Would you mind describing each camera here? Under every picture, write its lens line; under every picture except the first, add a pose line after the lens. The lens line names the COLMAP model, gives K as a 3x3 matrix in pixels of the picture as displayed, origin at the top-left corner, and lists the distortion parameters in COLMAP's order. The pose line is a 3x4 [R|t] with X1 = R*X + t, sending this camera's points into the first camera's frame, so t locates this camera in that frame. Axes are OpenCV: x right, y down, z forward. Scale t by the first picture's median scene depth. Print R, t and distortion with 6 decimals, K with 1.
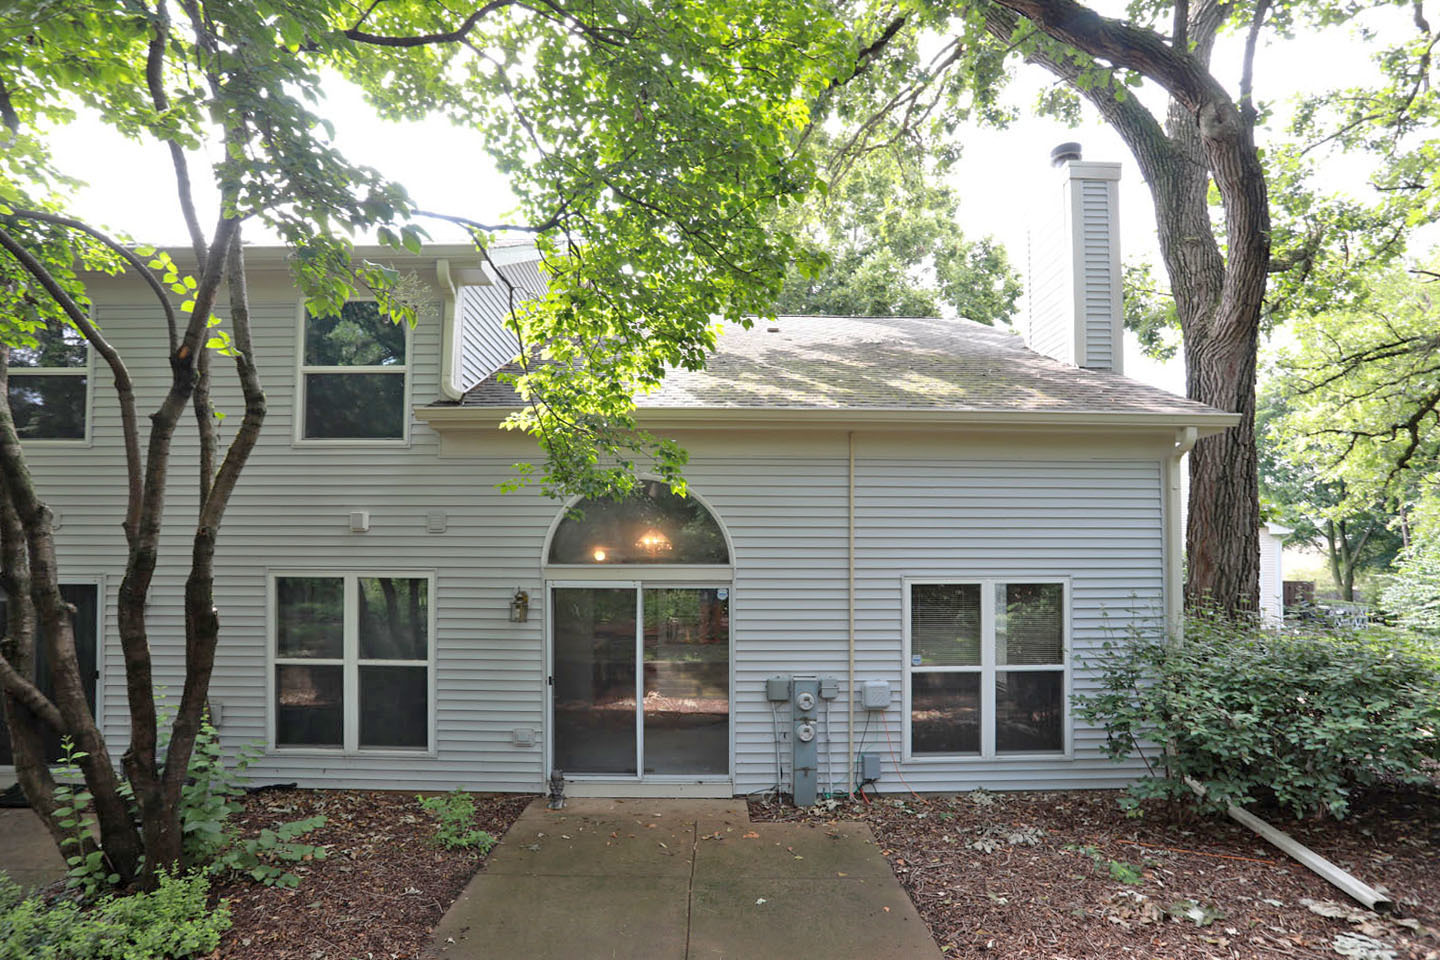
lens RADIAL K [[632.3, 0, 718.3], [0, 632.3, 567.4], [0, 0, 1]] dist [-0.027697, 0.000068]
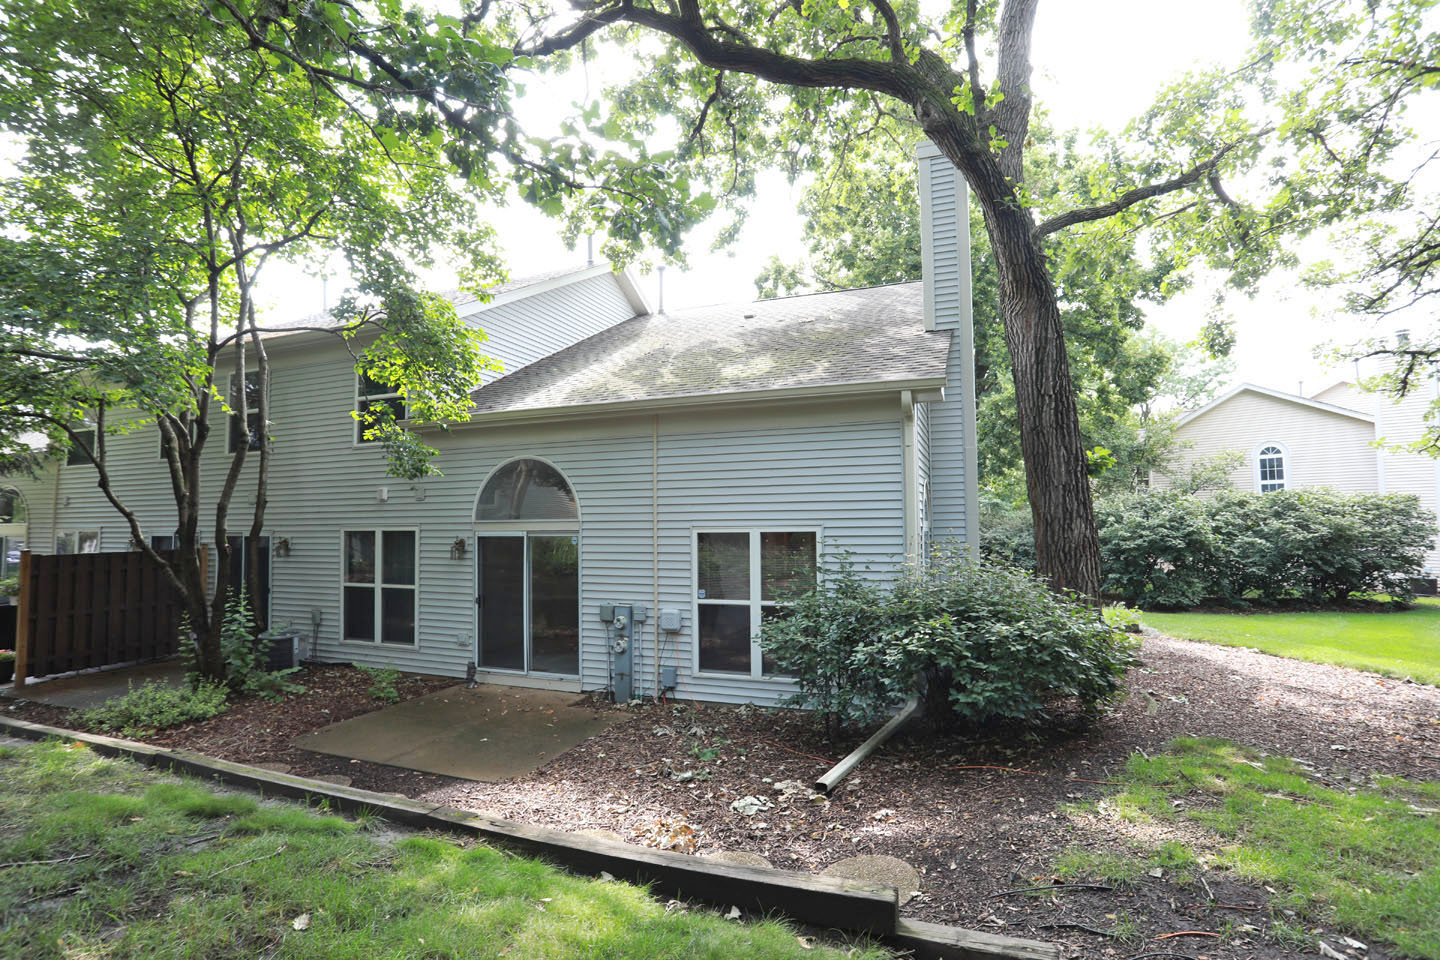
lens RADIAL K [[657.8, 0, 751.4], [0, 657.8, 514.9], [0, 0, 1]] dist [0.000525, 0.000095]
pose [[0.929898, -0.015051, -0.367509, 0.883590], [0.007866, 0.999748, -0.021042, 0.018994], [0.367733, 0.016677, 0.929782, -0.176407]]
